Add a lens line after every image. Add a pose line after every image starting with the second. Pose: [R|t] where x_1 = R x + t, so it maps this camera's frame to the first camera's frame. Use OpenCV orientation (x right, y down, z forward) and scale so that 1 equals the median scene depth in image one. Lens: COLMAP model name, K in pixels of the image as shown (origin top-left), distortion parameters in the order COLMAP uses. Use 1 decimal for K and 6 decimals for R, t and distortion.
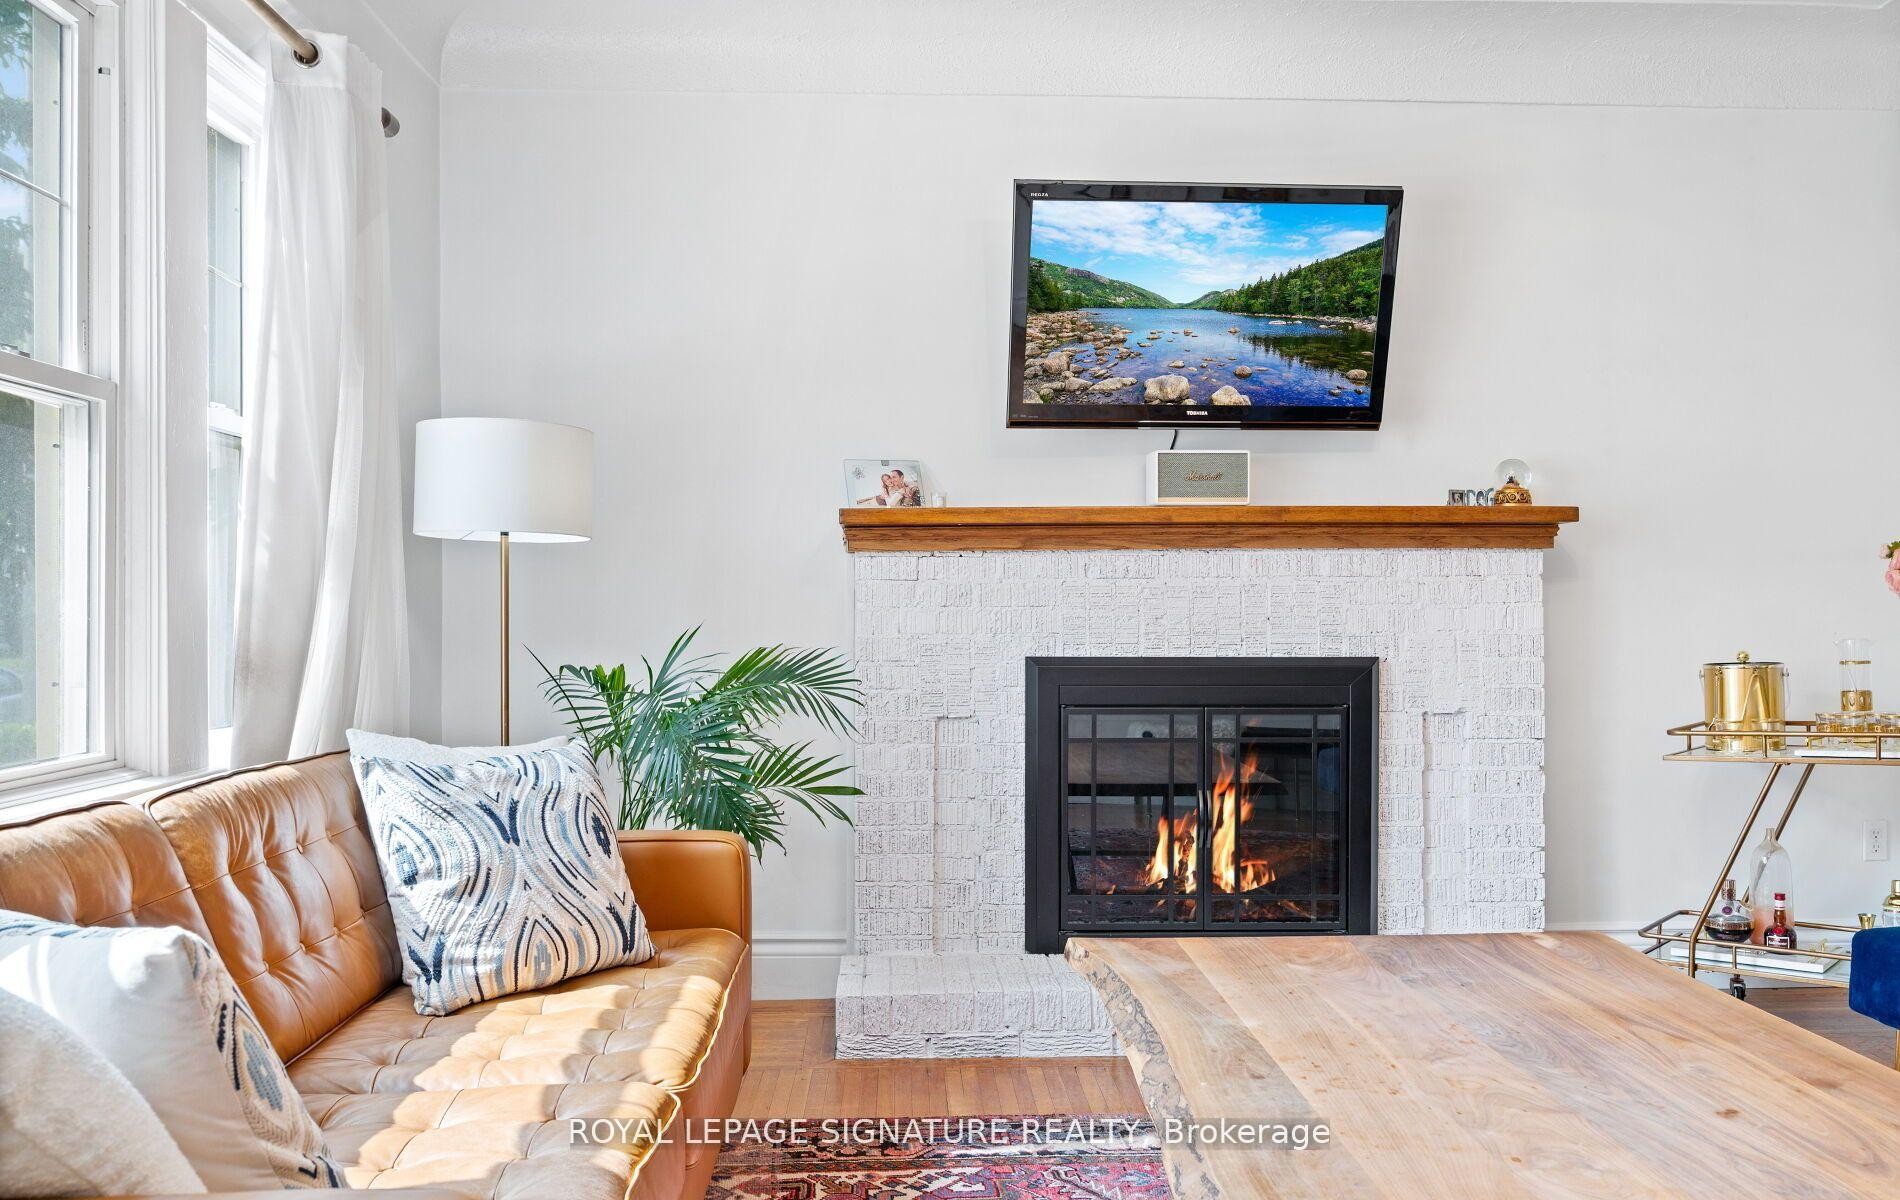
lens RADIAL K [[1665.3, 0, 950.0], [0, 1665.3, 619.1], [0, 0, 1]] dist [0.002789, 0.003115]
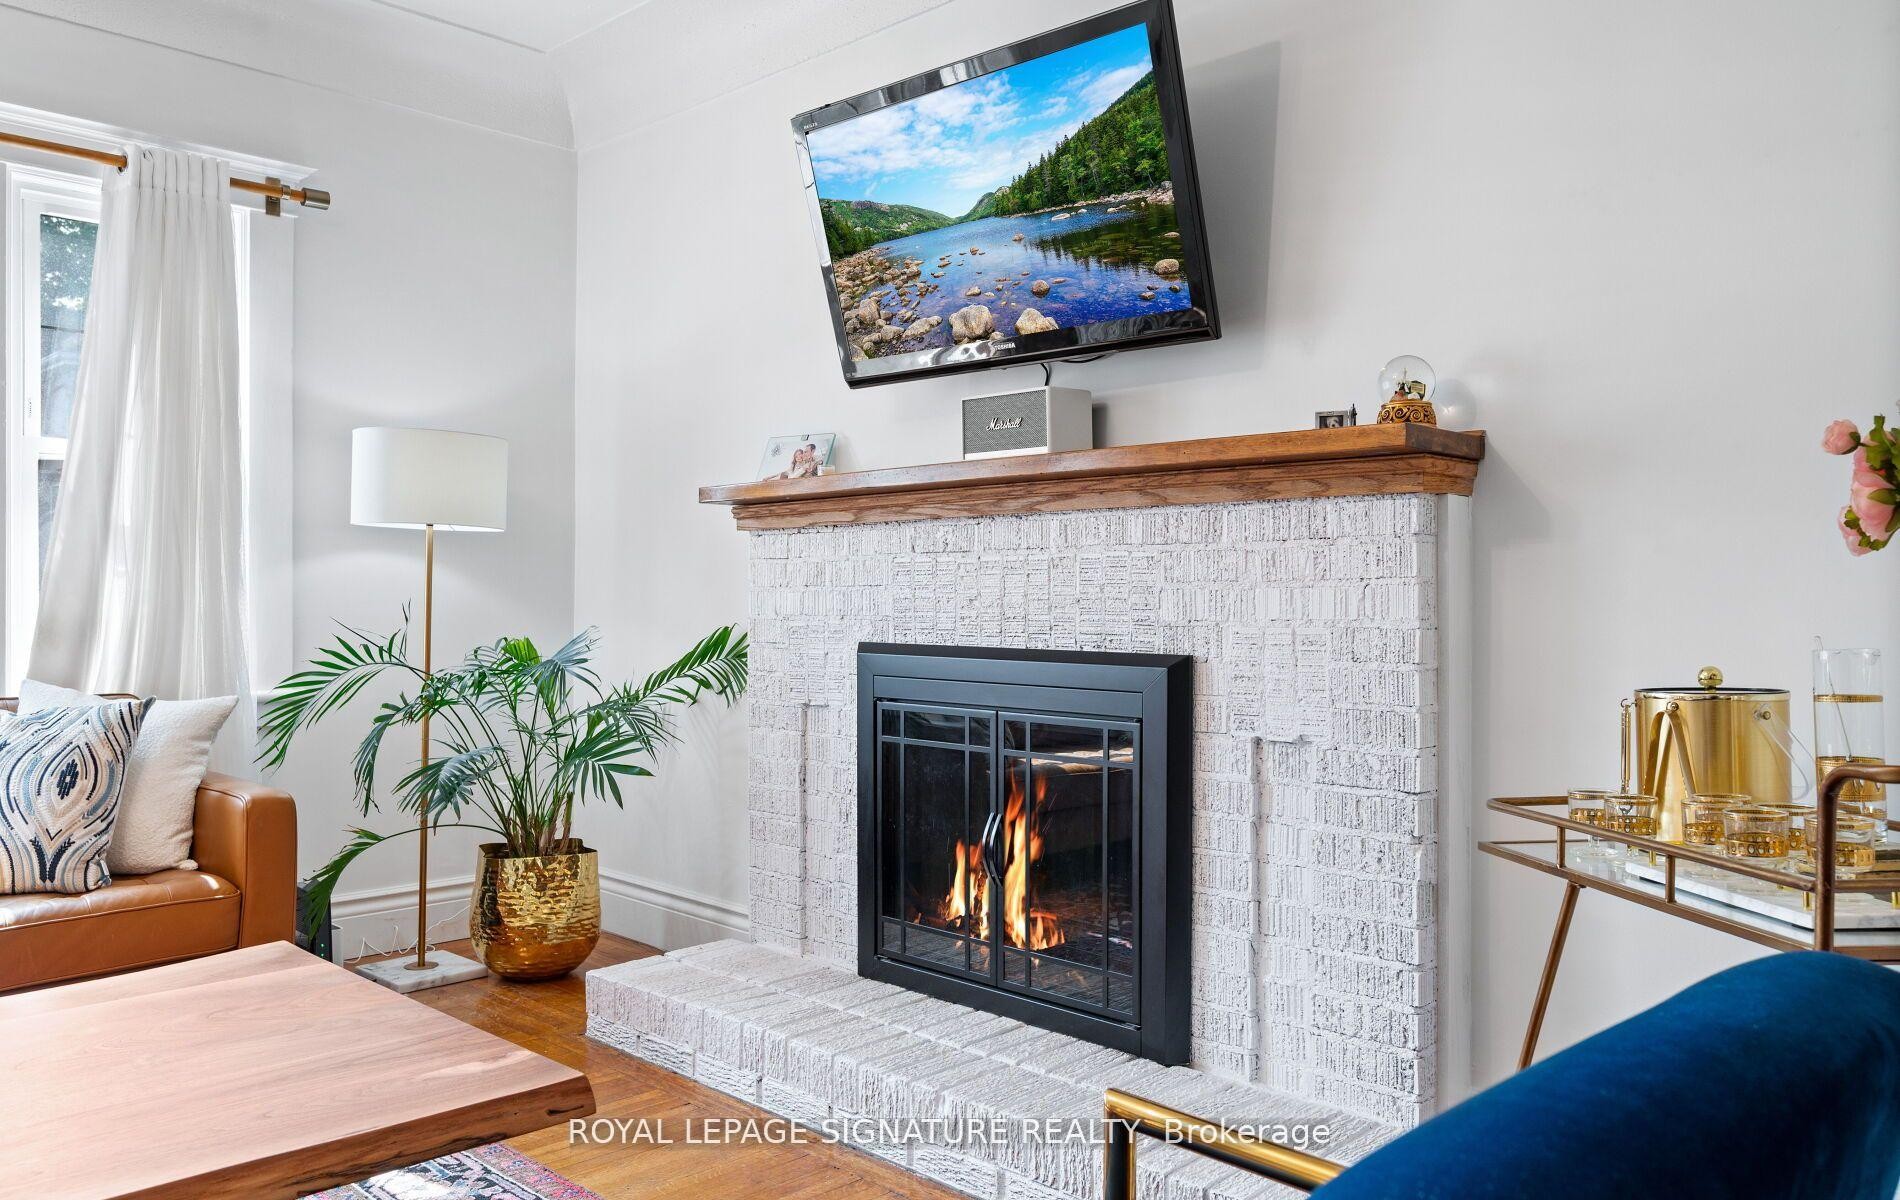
lens RADIAL K [[1405.6, 0, 941.6], [0, 1405.6, 600.1], [0, 0, 1]] dist [0.013306, -0.000048]
pose [[0.690028, 0.003996, -0.723772, 0.626316], [-0.007363, 0.999972, -0.001500, 0.000464], [0.723745, 0.006364, 0.690038, 0.509367]]
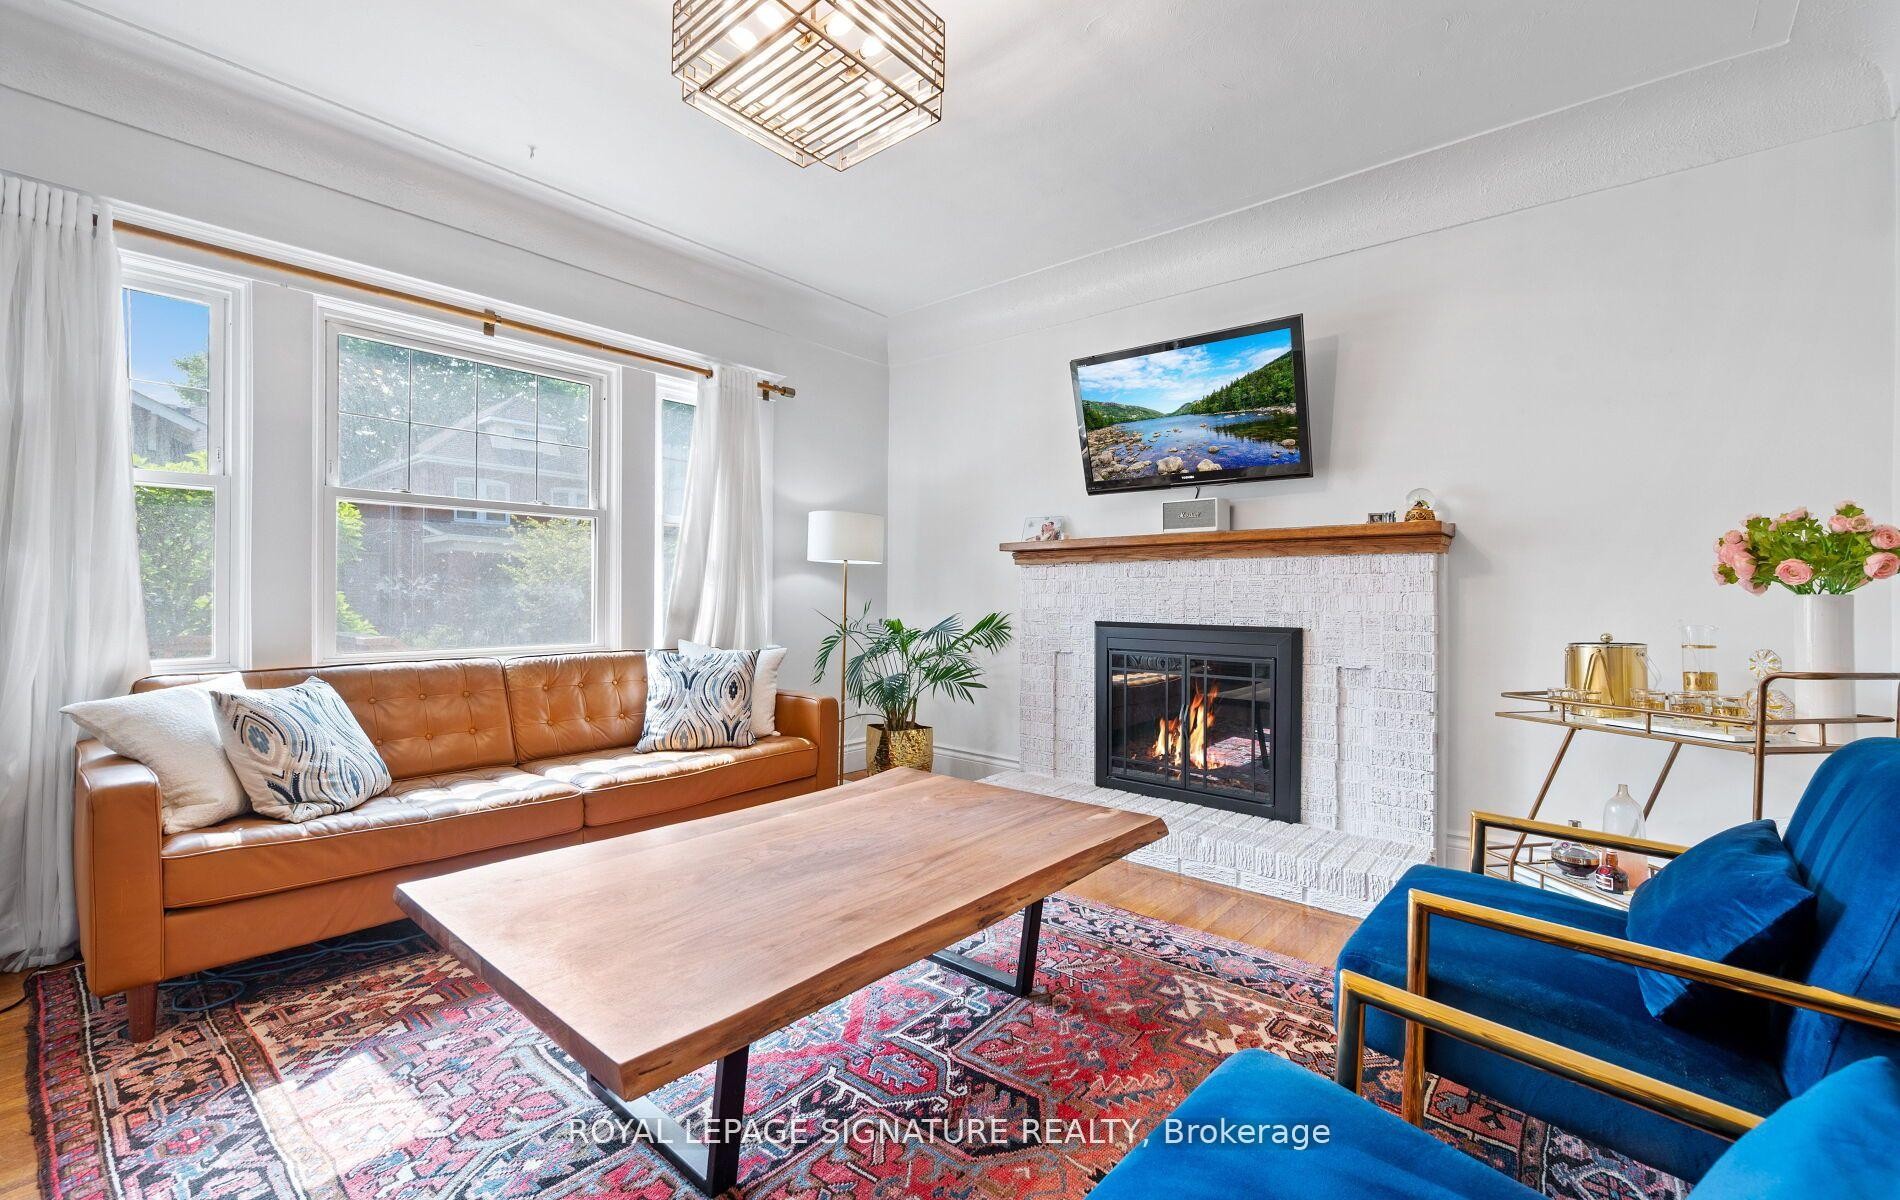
lens RADIAL K [[785.1, 0, 945.6], [0, 785.1, 599.5], [0, 0, 1]] dist [-0.000147, -0.000116]
pose [[0.737622, 0.009428, -0.675148, 0.502092], [-0.010586, 0.999941, 0.002398, -0.001428], [0.675131, 0.005378, 0.737678, 0.261988]]
